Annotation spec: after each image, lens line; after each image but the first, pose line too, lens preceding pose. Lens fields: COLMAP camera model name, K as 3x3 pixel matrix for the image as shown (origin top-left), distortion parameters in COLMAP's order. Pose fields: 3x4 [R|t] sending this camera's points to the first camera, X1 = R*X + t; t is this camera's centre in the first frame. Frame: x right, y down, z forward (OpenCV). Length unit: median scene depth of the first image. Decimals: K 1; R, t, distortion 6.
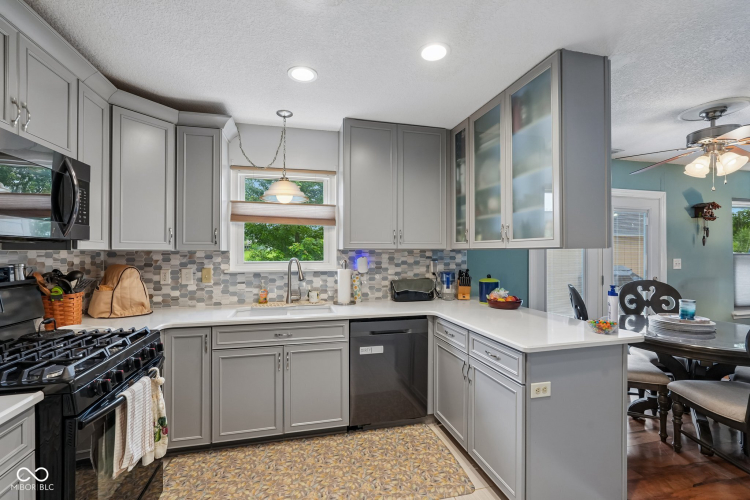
lens RADIAL K [[326.4, 0, 377.0], [0, 326.4, 248.3], [0, 0, 1]] dist [-0.009778, 0.003942]
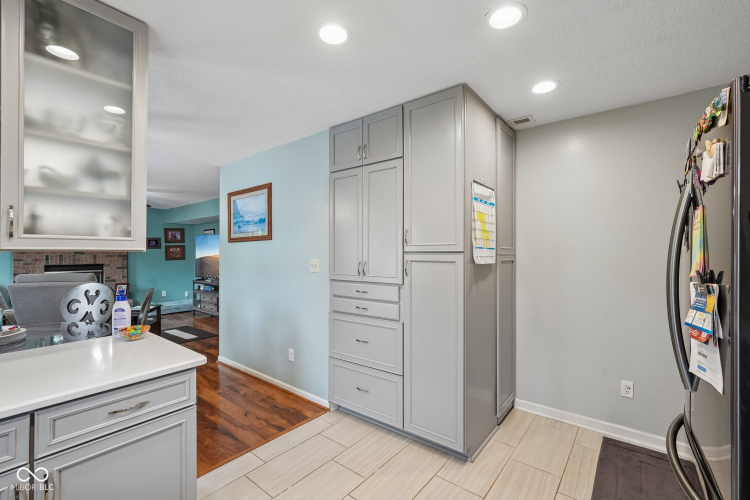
lens RADIAL K [[326.4, 0, 373.5], [0, 326.4, 251.1], [0, 0, 1]] dist [-0.009778, 0.003942]
pose [[-0.606666, 0.001035, 0.794956, -0.321540], [-0.009539, 0.999918, -0.008581, 0.000261], [-0.794900, -0.012789, -0.606606, 0.653285]]
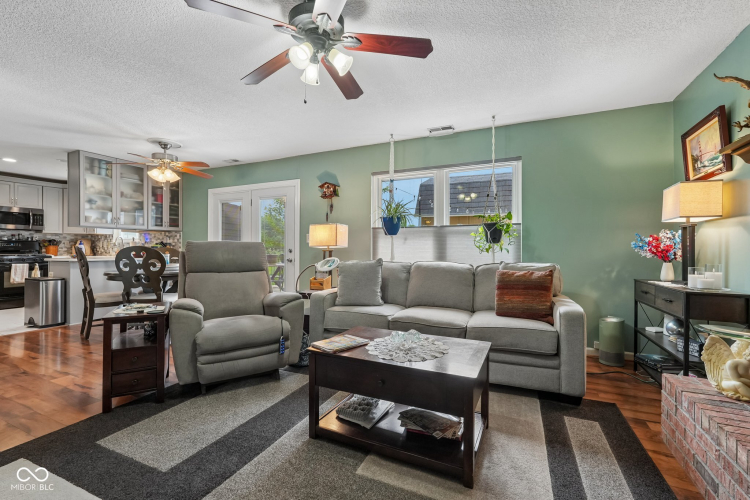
lens RADIAL K [[326.4, 0, 375.8], [0, 326.4, 250.3], [0, 0, 1]] dist [-0.009778, 0.003942]
pose [[0.779218, 0.000886, -0.626752, 2.656914], [0.006282, 0.999938, 0.009223, 0.119345], [0.626722, -0.011124, 0.779164, 0.314878]]
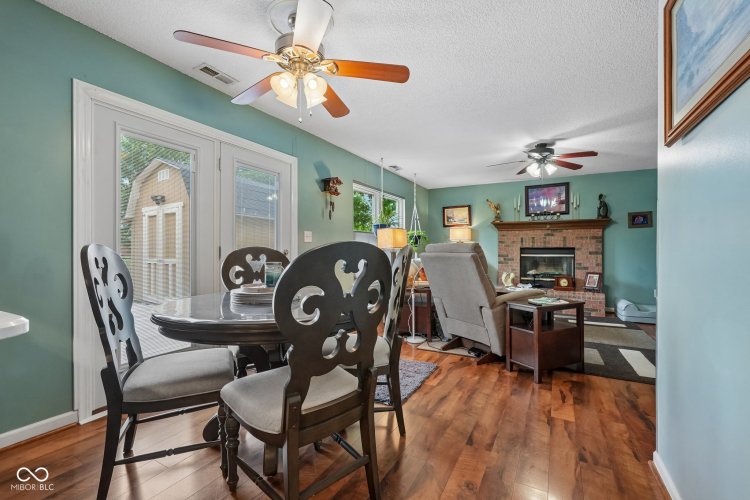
lens RADIAL K [[326.4, 0, 374.9], [0, 326.4, 250.3], [0, 0, 1]] dist [-0.009778, 0.003942]
pose [[0.683644, 0.000562, 0.729816, 0.514125], [-0.010331, 0.999907, 0.008908, 0.111275], [-0.729743, -0.013630, 0.683586, 0.284013]]
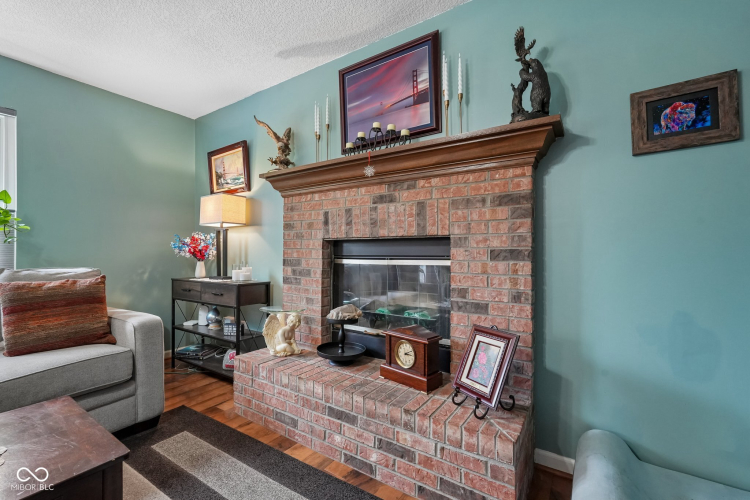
lens RADIAL K [[326.4, 0, 372.4], [0, 326.4, 250.2], [0, 0, 1]] dist [-0.009778, 0.003942]
pose [[0.743765, -0.000912, 0.668441, 2.424740], [-0.005152, 0.999962, 0.007097, 0.121844], [-0.668422, -0.008722, 0.743731, 0.409711]]
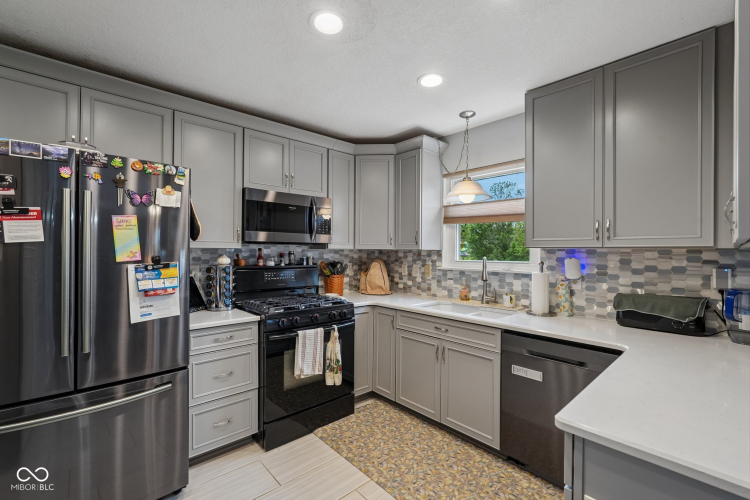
lens RADIAL K [[326.4, 0, 373.3], [0, 326.4, 249.6], [0, 0, 1]] dist [-0.009778, 0.003942]
pose [[0.474646, -0.001374, -0.880176, 0.440019], [0.003055, 0.999995, 0.000087, 0.005153], [0.880172, -0.002730, 0.474648, 0.247085]]
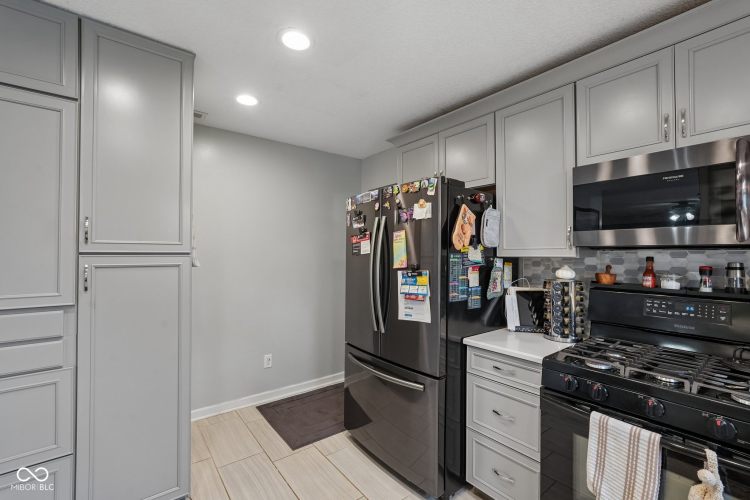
lens RADIAL K [[326.4, 0, 371.9], [0, 326.4, 253.1], [0, 0, 1]] dist [-0.009778, 0.003942]
pose [[-0.912078, -0.005545, -0.409978, 0.085760], [0.000404, 0.999896, -0.014422, 0.001780], [0.410016, -0.013320, -0.911981, 0.748621]]
